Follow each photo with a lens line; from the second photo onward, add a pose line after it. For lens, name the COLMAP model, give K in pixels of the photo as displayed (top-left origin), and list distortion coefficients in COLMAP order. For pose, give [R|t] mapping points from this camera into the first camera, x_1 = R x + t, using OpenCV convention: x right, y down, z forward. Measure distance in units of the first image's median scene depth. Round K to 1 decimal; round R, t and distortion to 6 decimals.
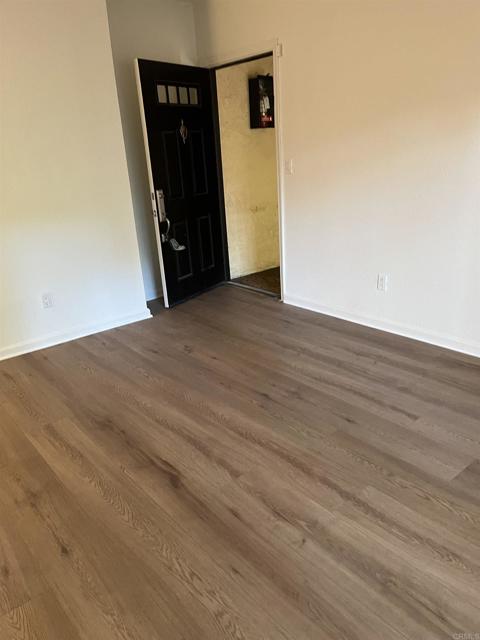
lens RADIAL K [[477.7, 0, 240.4], [0, 477.7, 319.3], [0, 0, 1]] dist [-0.007408, -0.013482]
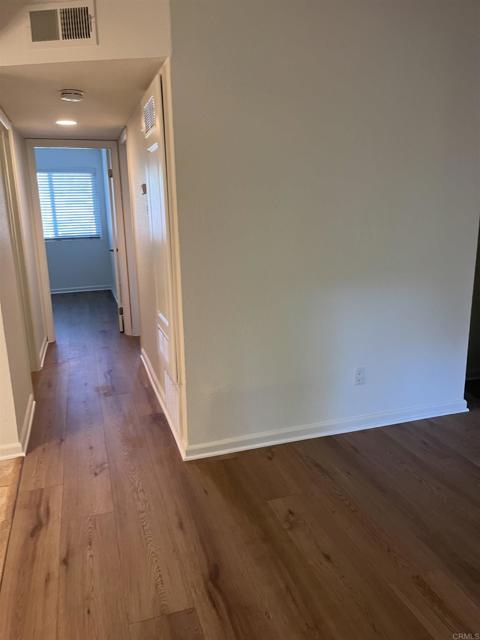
lens RADIAL K [[477.7, 0, 241.5], [0, 477.7, 320.1], [0, 0, 1]] dist [-0.007408, -0.013482]
pose [[0.928502, 0.123260, -0.350273, -0.322890], [-0.157911, 0.984822, -0.072033, -0.043509], [0.336077, 0.122195, 0.933874, 0.154462]]
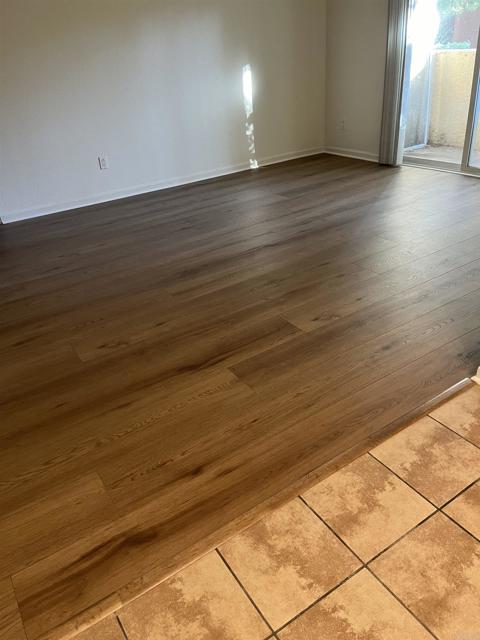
lens RADIAL K [[477.7, 0, 240.4], [0, 477.7, 320.1], [0, 0, 1]] dist [-0.007408, -0.013482]
pose [[0.131491, -0.450215, 0.883185, -0.984444], [0.395535, 0.840758, 0.369699, -0.049167], [-0.908989, 0.300719, 0.288628, 0.413406]]
